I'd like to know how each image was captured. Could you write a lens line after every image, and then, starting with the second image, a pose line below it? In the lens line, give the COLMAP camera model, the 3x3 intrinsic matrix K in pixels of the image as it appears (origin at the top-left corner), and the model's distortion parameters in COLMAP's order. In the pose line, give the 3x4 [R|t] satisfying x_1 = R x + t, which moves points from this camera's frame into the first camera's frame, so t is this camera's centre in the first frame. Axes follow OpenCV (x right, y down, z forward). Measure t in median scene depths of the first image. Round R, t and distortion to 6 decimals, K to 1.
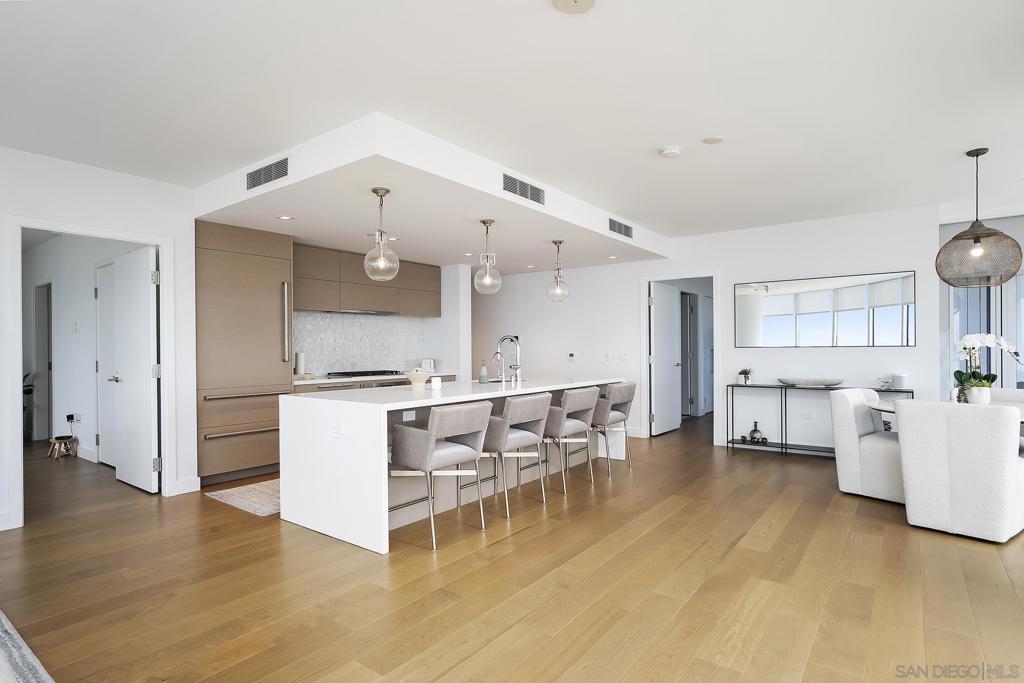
lens RADIAL K [[533.3, 0, 507.5], [0, 533.3, 349.3], [0, 0, 1]] dist [-0.012637, 0.003259]
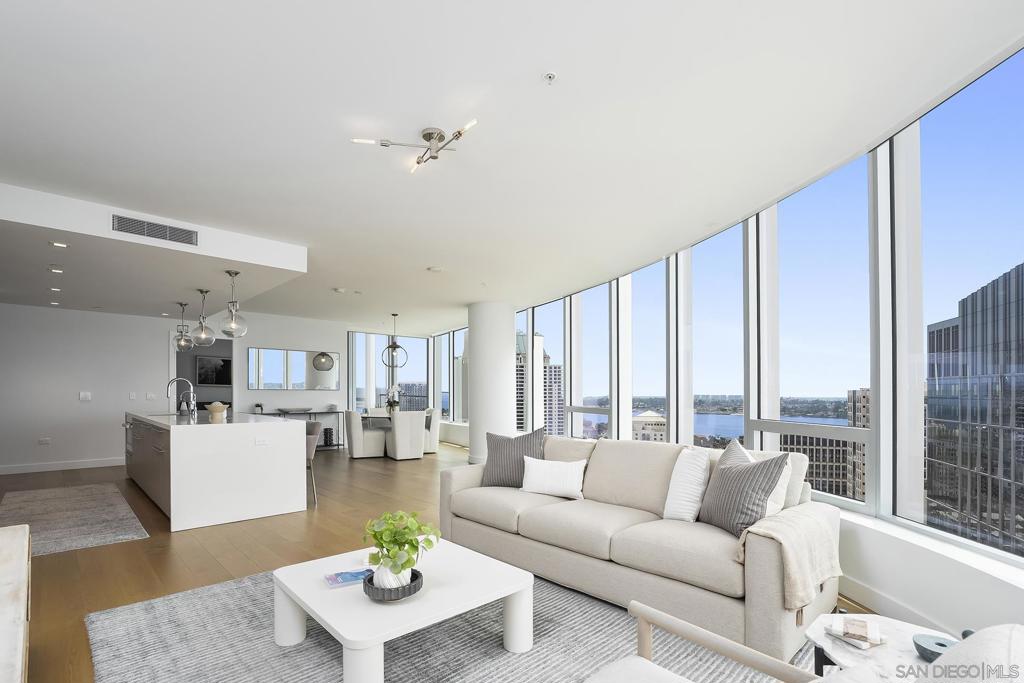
lens RADIAL K [[470.6, 0, 524.5], [0, 470.6, 390.6], [0, 0, 1]] dist [-0.025534, 0.002004]
pose [[0.129171, 0.009365, 0.991578, -0.877397], [-0.001054, 0.999956, -0.009307, 0.011660], [-0.991622, 0.000157, 0.129175, 0.057720]]
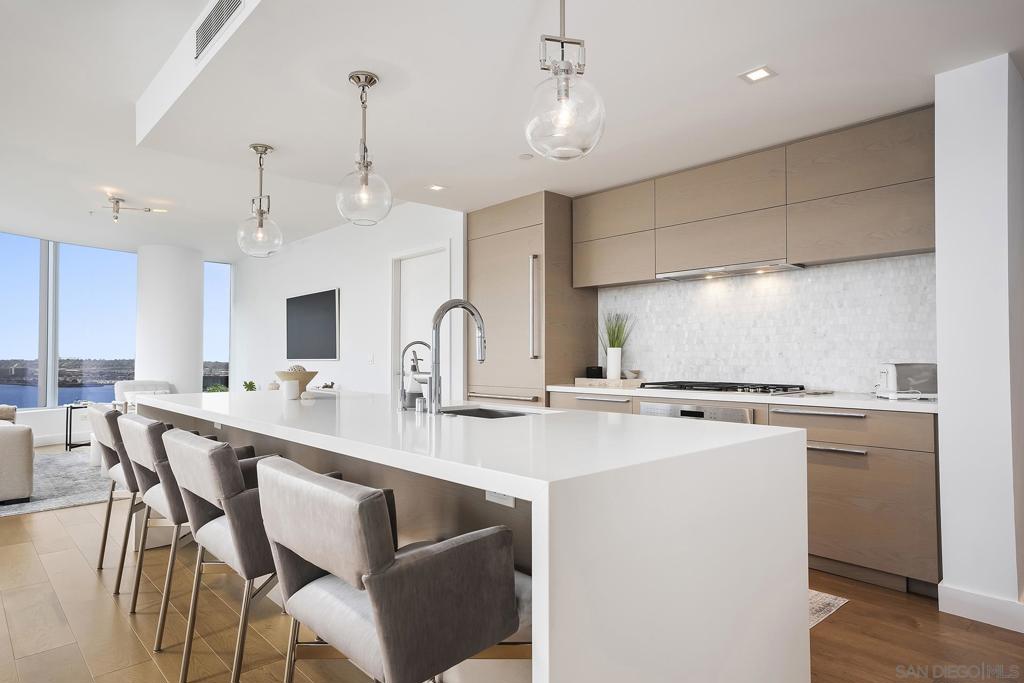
lens RADIAL K [[604.7, 0, 506.3], [0, 604.7, 343.6], [0, 0, 1]] dist [0.005825, 0.018458]
pose [[-0.182000, -0.013056, -0.983212, 0.405092], [0.000017, 0.999912, -0.013281, 0.011806], [0.983299, -0.002434, -0.181984, 1.017389]]
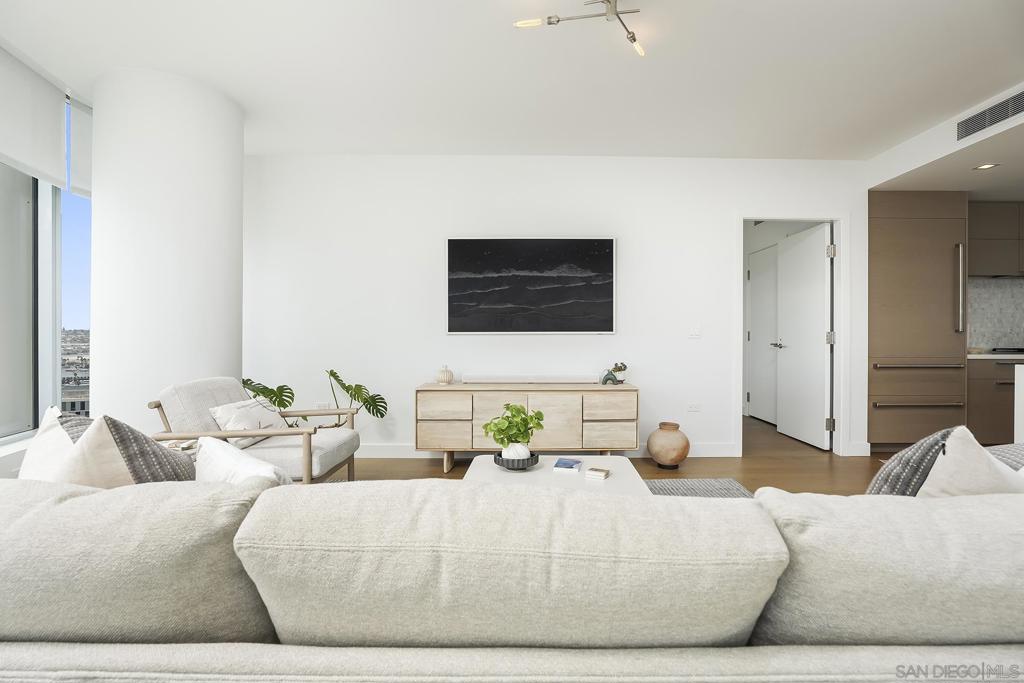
lens RADIAL K [[500.3, 0, 536.7], [0, 500.3, 336.3], [0, 0, 1]] dist [-0.020331, 0.004982]
pose [[0.623127, 0.015237, -0.781973, -0.190472], [-0.010073, 0.999884, 0.011456, 0.025431], [0.782056, 0.000738, 0.623208, -0.072834]]
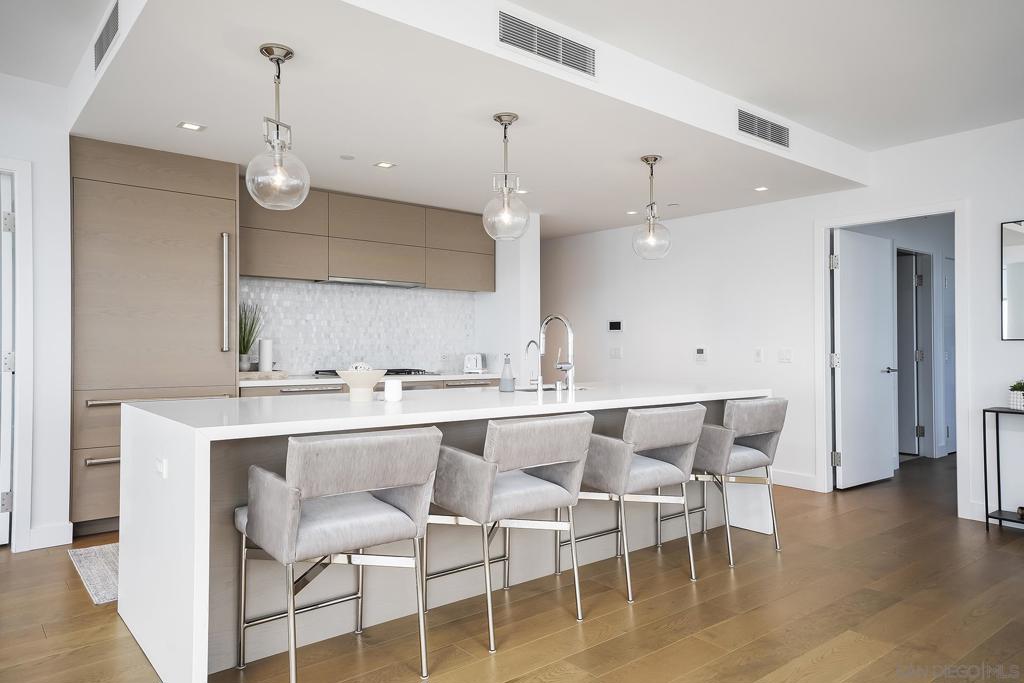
lens RADIAL K [[675.3, 0, 512.8], [0, 675.3, 331.2], [0, 0, 1]] dist [0.031964, 0.015917]
pose [[0.973534, 0.007693, -0.228411, 0.117958], [-0.013332, 0.999643, -0.023158, 0.011511], [0.228151, 0.025591, 0.973289, 0.229499]]
